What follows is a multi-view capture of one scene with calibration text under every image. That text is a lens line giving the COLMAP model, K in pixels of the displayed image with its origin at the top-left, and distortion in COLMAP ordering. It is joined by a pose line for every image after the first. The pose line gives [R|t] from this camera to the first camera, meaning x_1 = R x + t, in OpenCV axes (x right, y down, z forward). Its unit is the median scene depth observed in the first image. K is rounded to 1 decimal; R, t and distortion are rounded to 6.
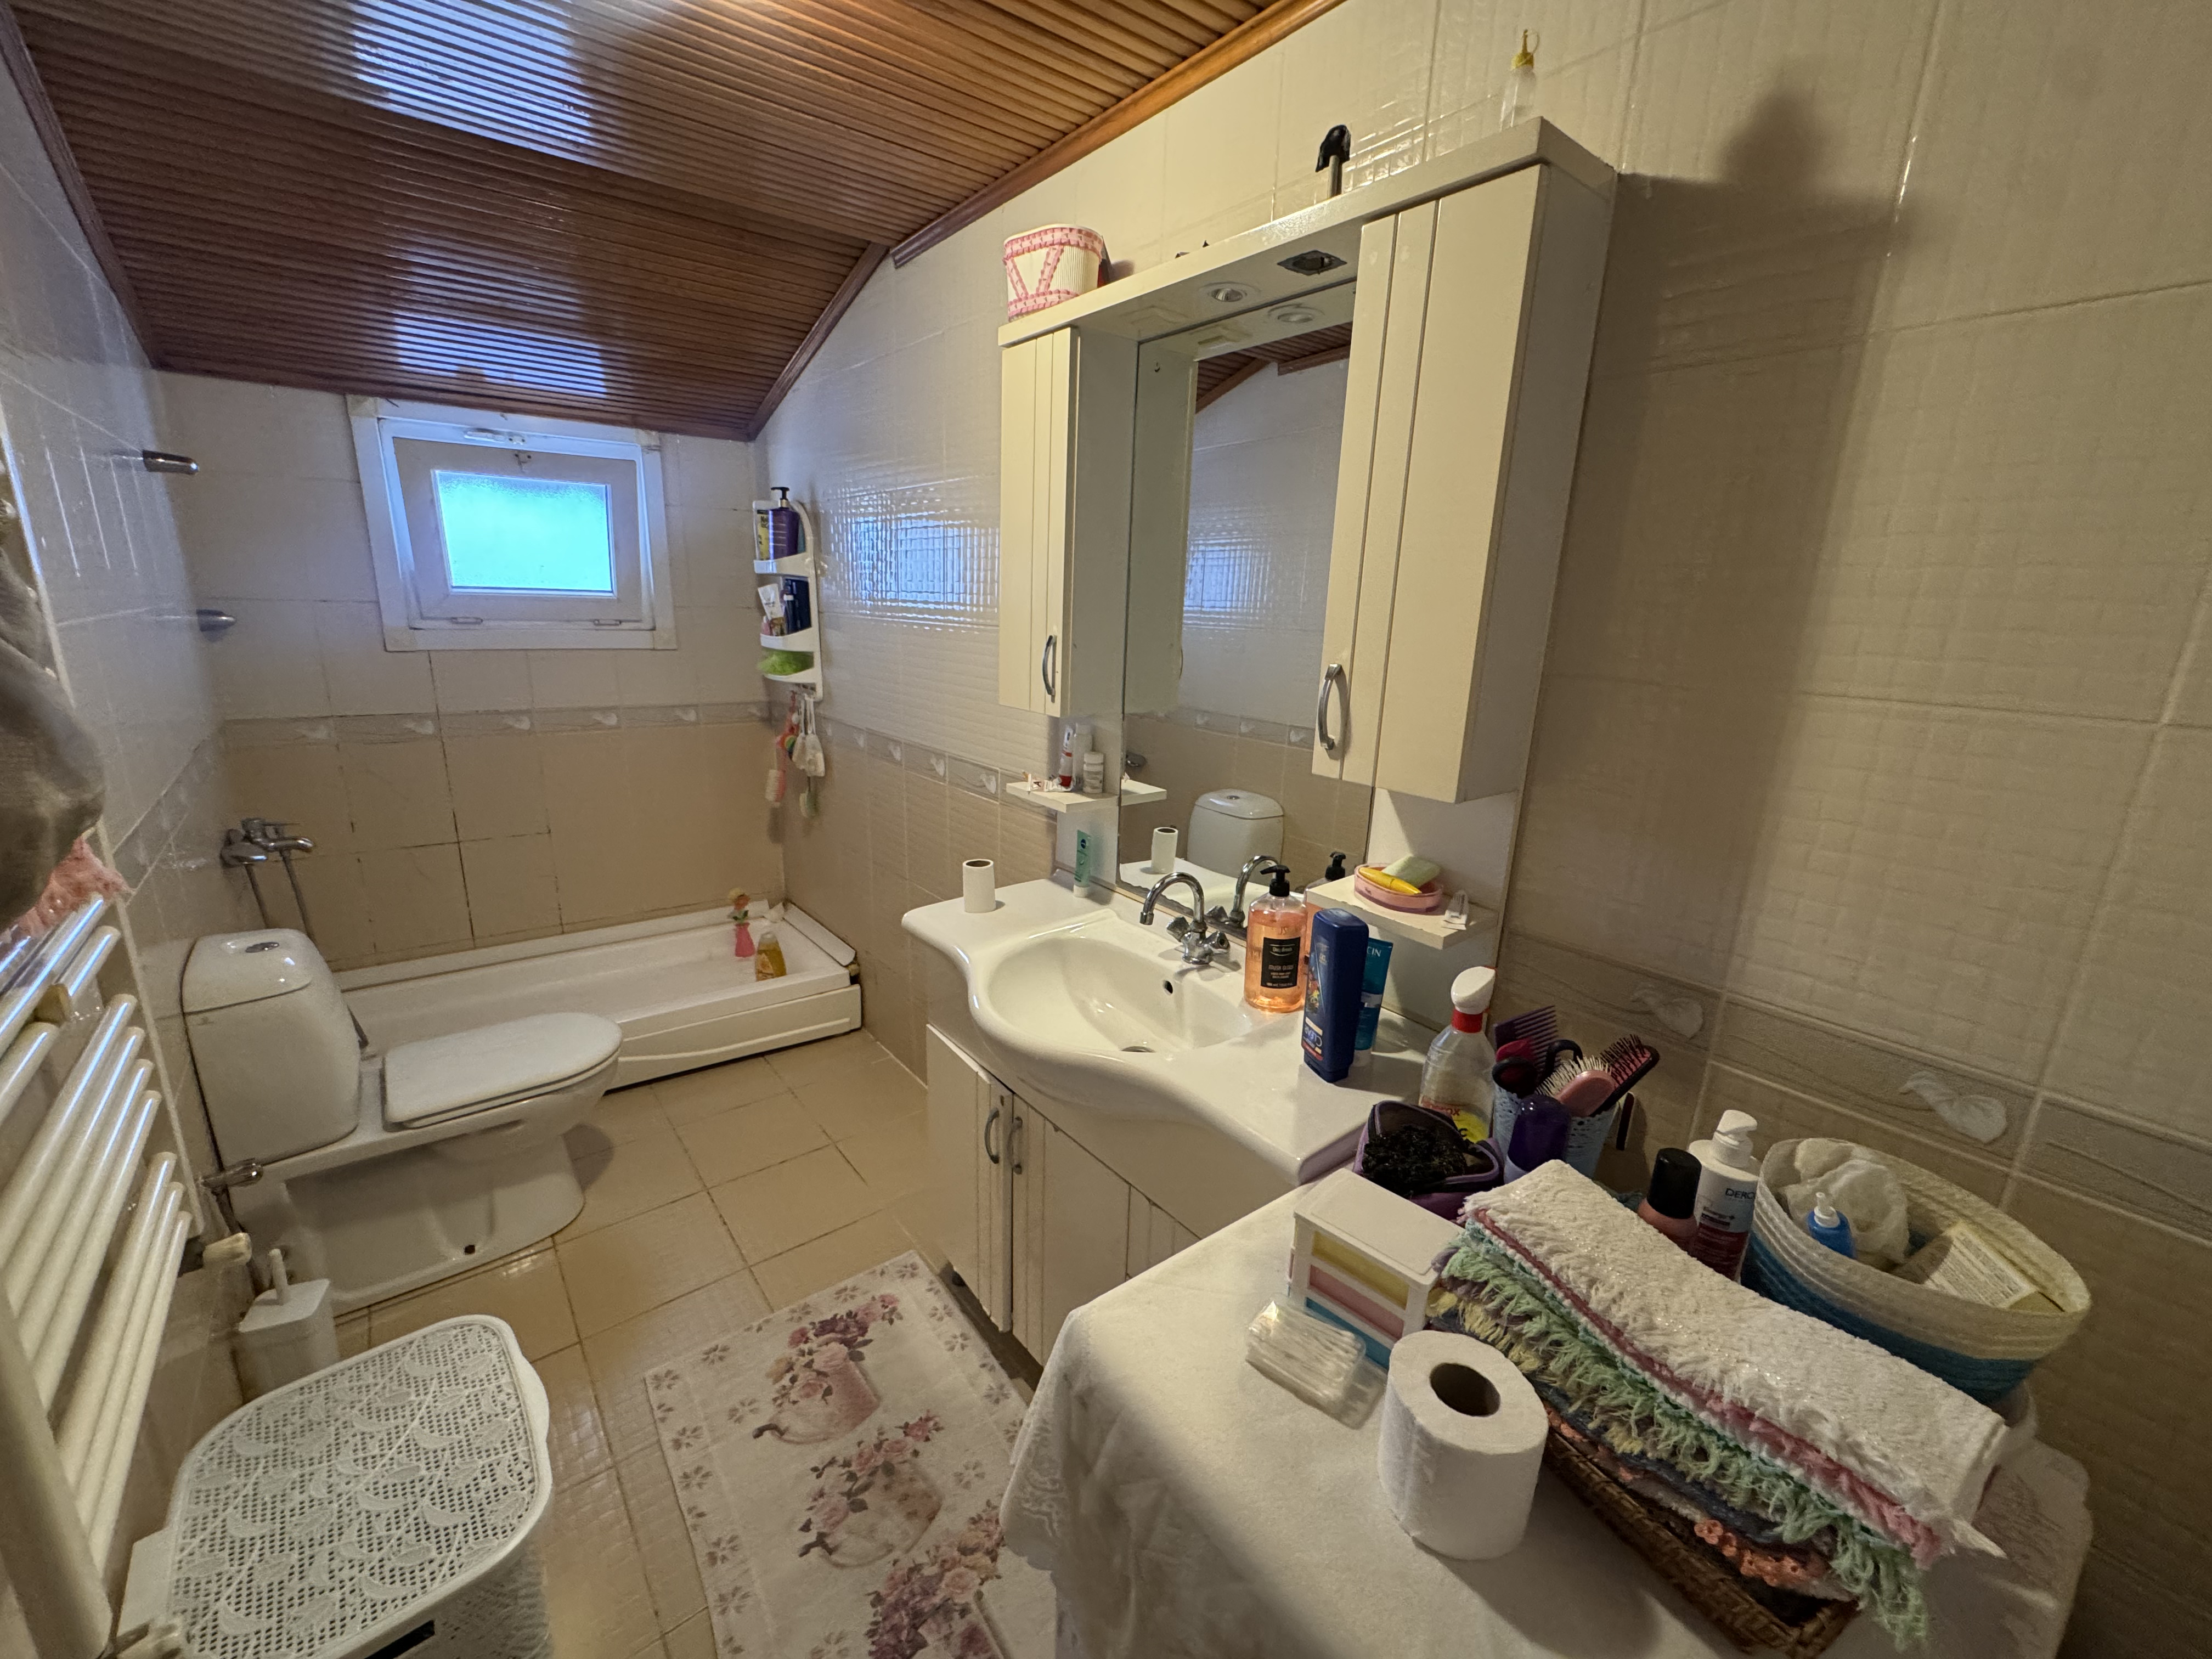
lens RADIAL K [[886.9, 0, 1106.5], [0, 886.9, 825.1], [0, 0, 1]] dist [-0.002613, 0.000364]
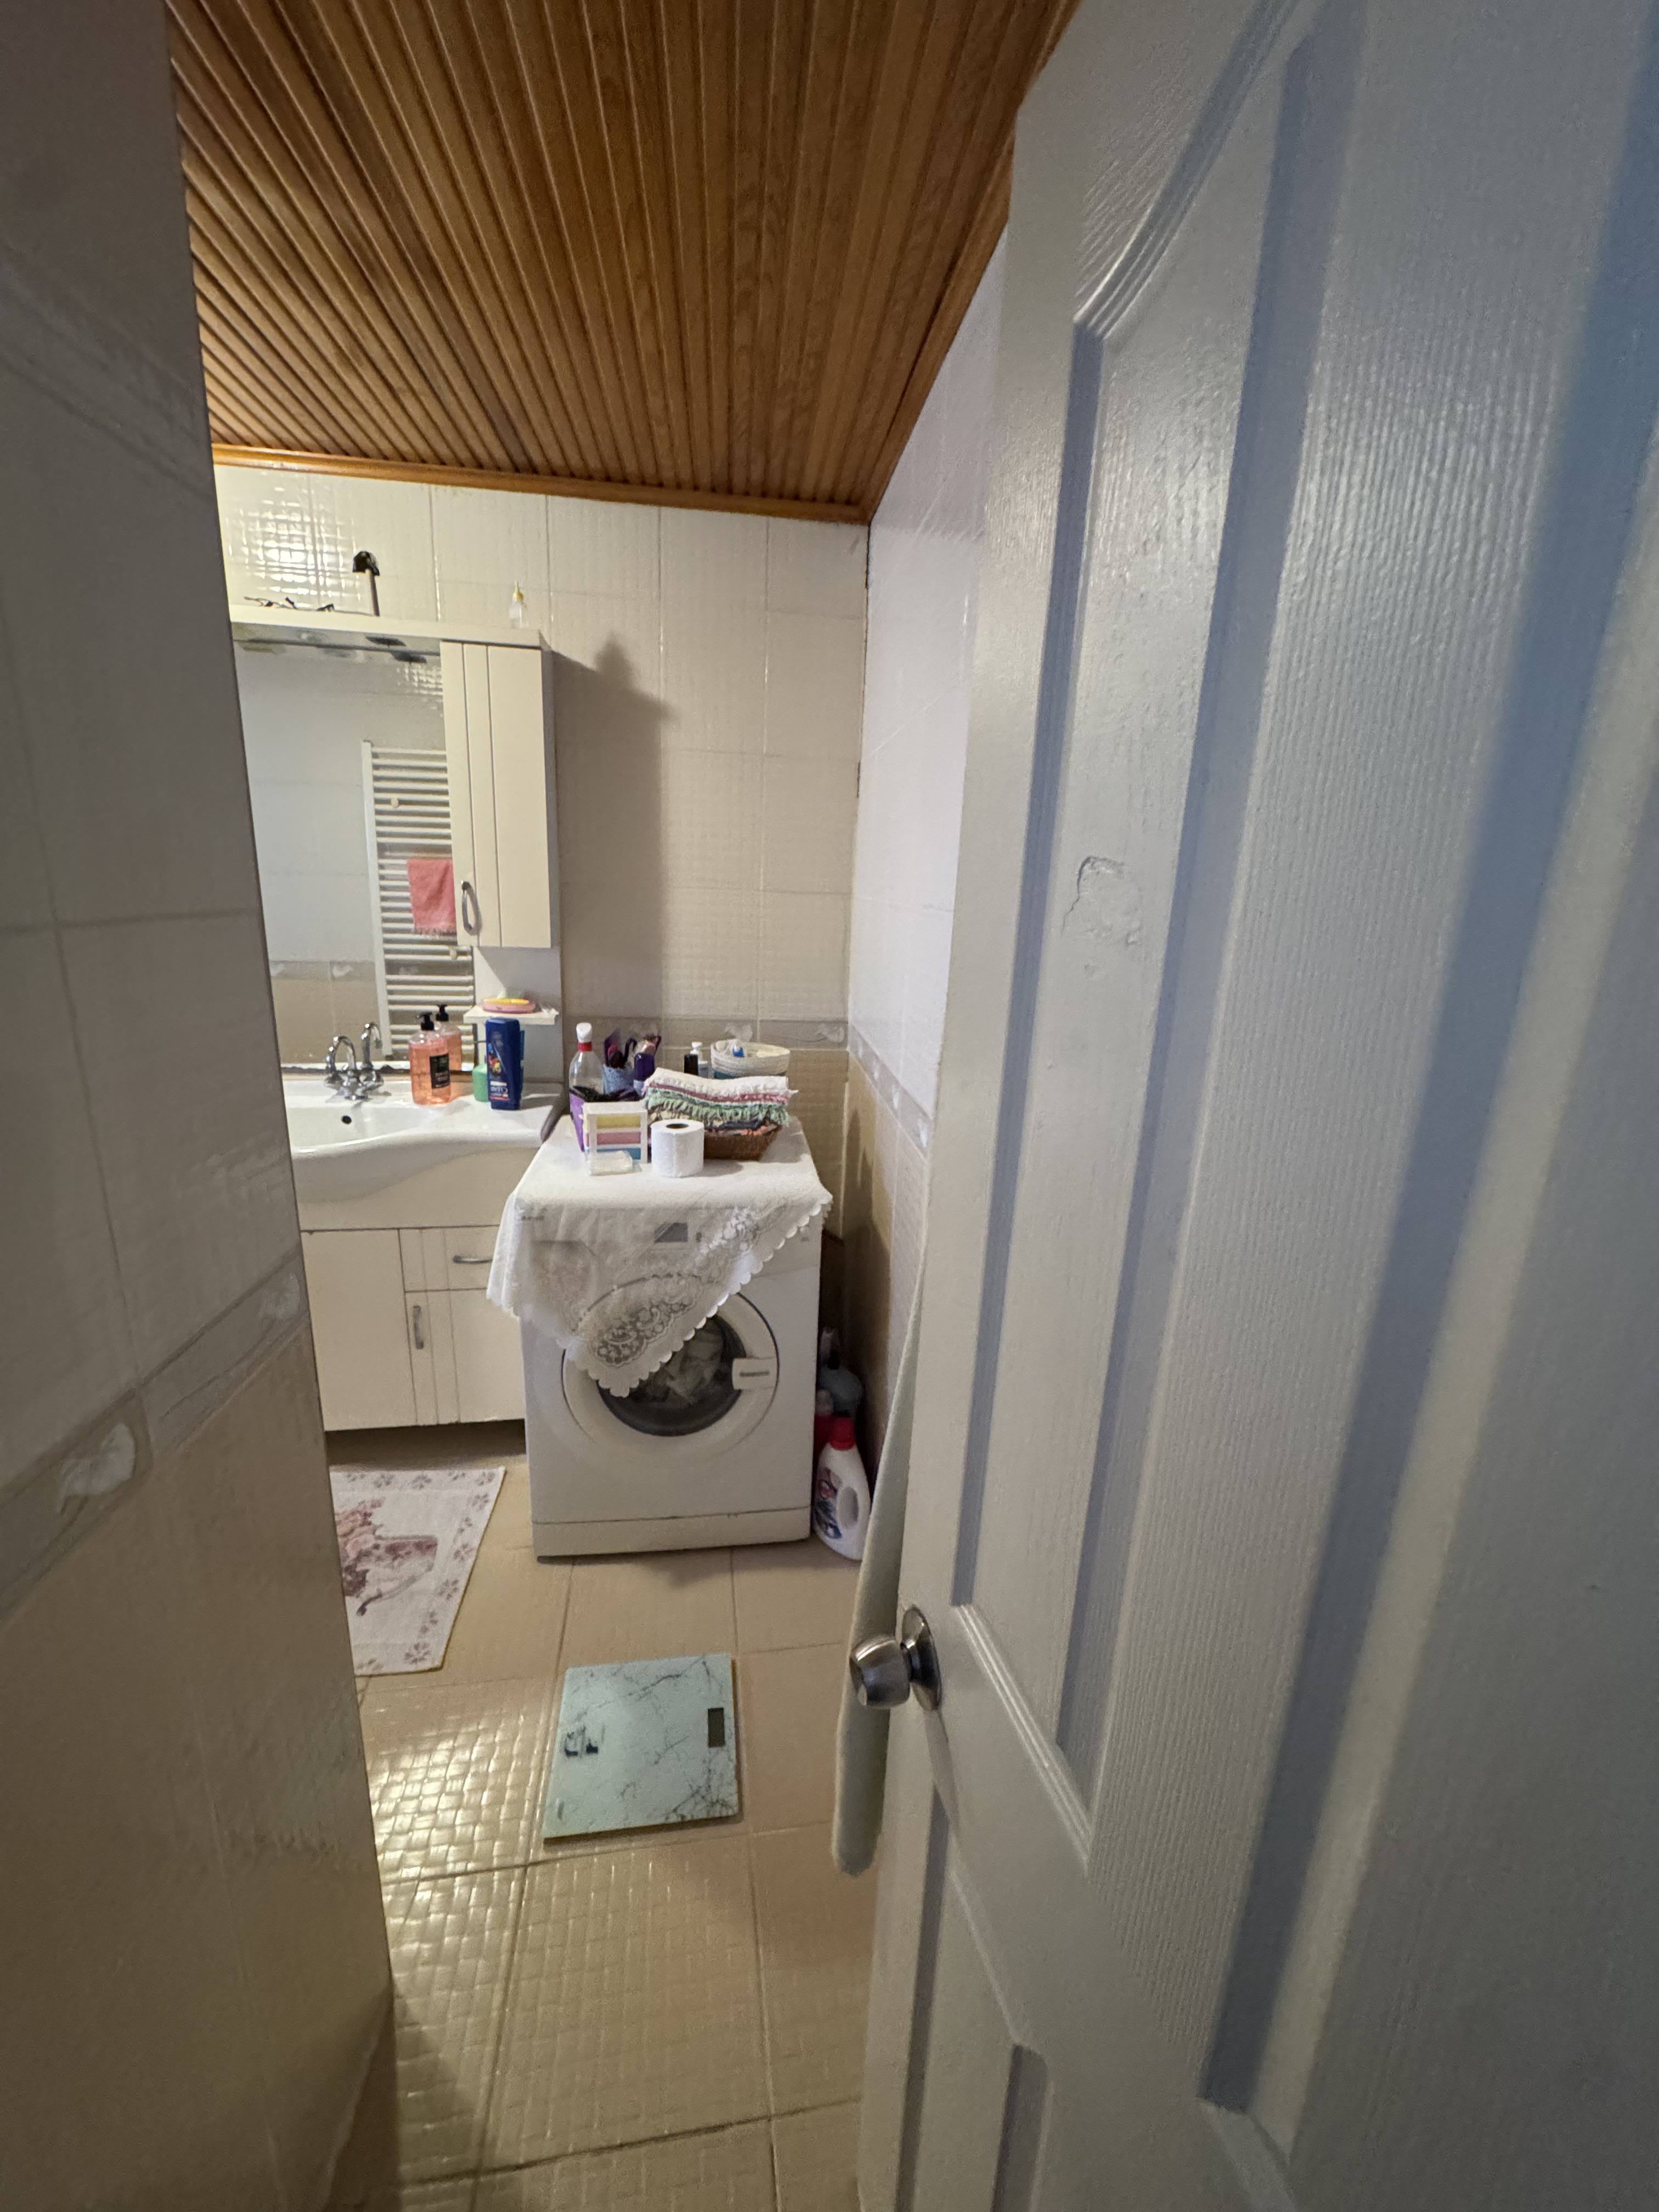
lens RADIAL K [[886.9, 0, 829.5], [0, 886.9, 1106.0], [0, 0, 1]] dist [-0.002613, 0.000364]
pose [[0.490164, -0.216214, 0.844388, -1.186297], [0.194164, 0.971489, 0.136049, 0.191931], [-0.849729, 0.097263, 0.518170, -0.609529]]
